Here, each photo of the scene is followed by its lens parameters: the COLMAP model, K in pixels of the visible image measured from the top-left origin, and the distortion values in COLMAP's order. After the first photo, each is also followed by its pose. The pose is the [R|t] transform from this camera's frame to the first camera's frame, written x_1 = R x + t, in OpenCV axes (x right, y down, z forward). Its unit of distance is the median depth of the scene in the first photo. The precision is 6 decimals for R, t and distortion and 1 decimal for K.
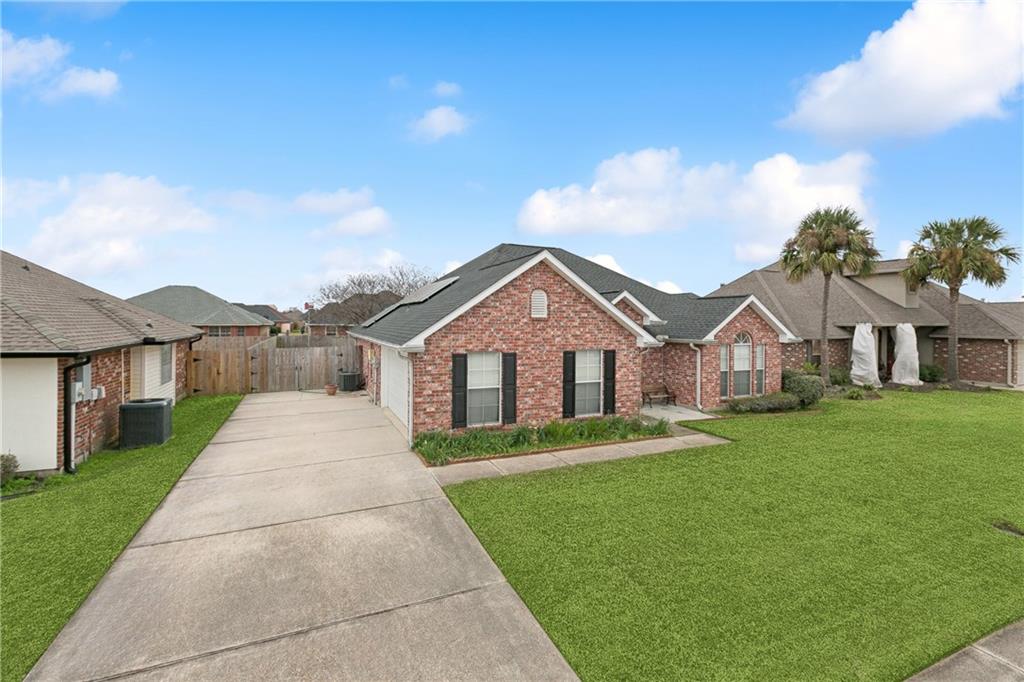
lens RADIAL K [[456.8, 0, 513.7], [0, 456.8, 334.7], [0, 0, 1]] dist [0.000346, 0.000248]
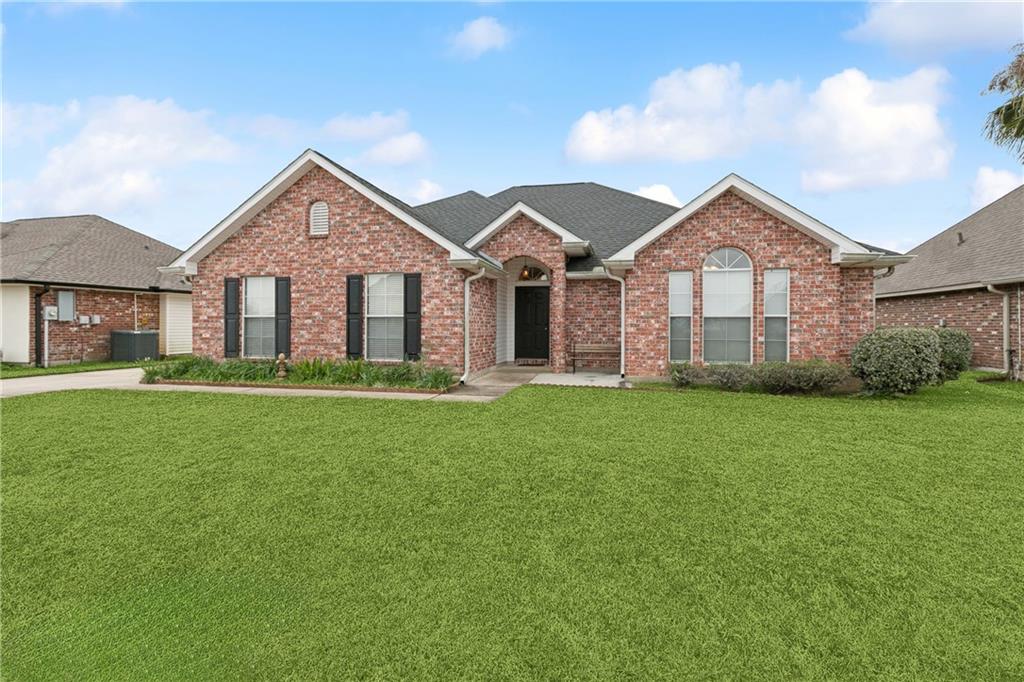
lens RADIAL K [[456.8, 0, 512.9], [0, 456.8, 333.7], [0, 0, 1]] dist [0.000346, 0.000248]
pose [[0.809004, 0.002613, -0.587797, 0.819365], [-0.014131, 0.999788, -0.015006, 0.147604], [0.587633, 0.020446, 0.808869, 0.532493]]
